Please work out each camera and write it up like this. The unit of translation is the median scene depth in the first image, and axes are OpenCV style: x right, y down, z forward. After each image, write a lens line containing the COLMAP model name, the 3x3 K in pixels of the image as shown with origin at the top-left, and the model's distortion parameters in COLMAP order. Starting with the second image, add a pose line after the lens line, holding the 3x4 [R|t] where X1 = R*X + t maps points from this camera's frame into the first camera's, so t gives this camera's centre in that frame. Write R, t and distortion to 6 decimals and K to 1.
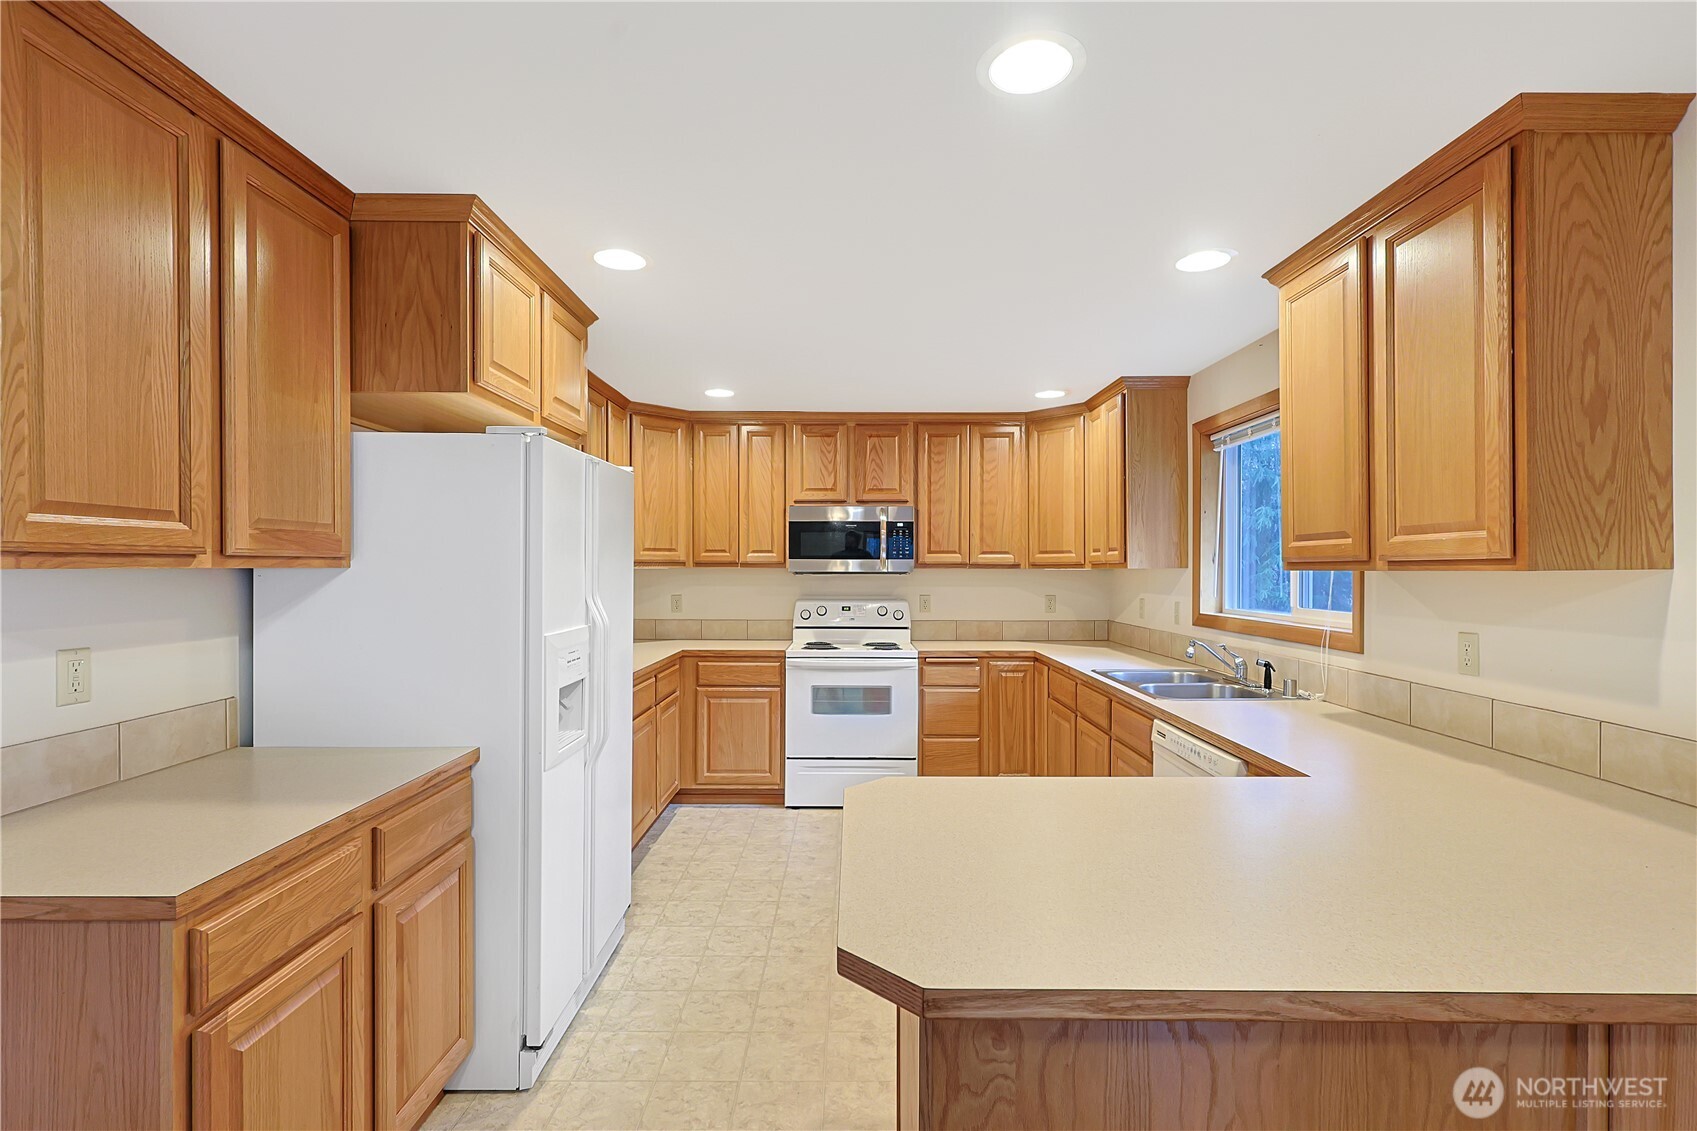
lens RADIAL K [[782.2, 0, 852.3], [0, 782.2, 569.2], [0, 0, 1]] dist [-0.001034, 0.000264]
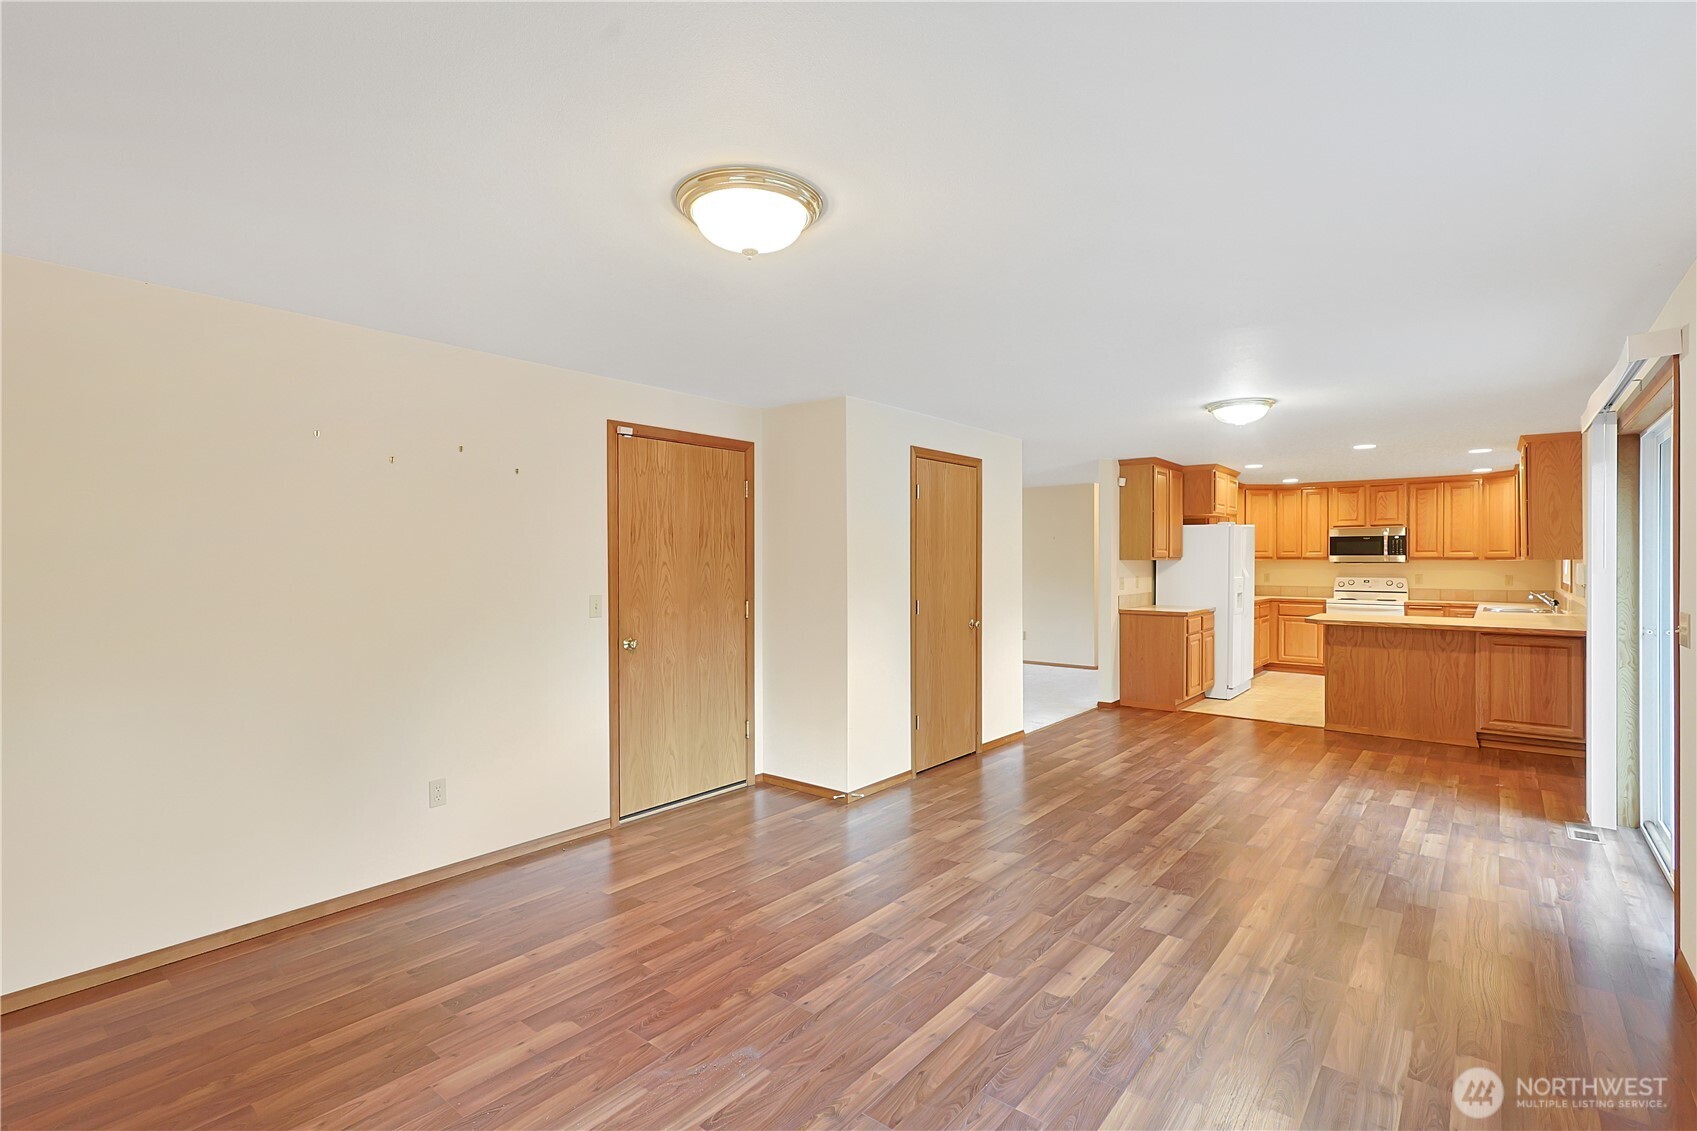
lens RADIAL K [[782.2, 0, 854.5], [0, 782.2, 566.4], [0, 0, 1]] dist [-0.001034, 0.000264]
pose [[0.774051, 0.002910, -0.633117, 0.243329], [-0.000375, 0.999991, 0.004137, 0.007115], [0.633123, -0.002965, 0.774045, -1.317612]]
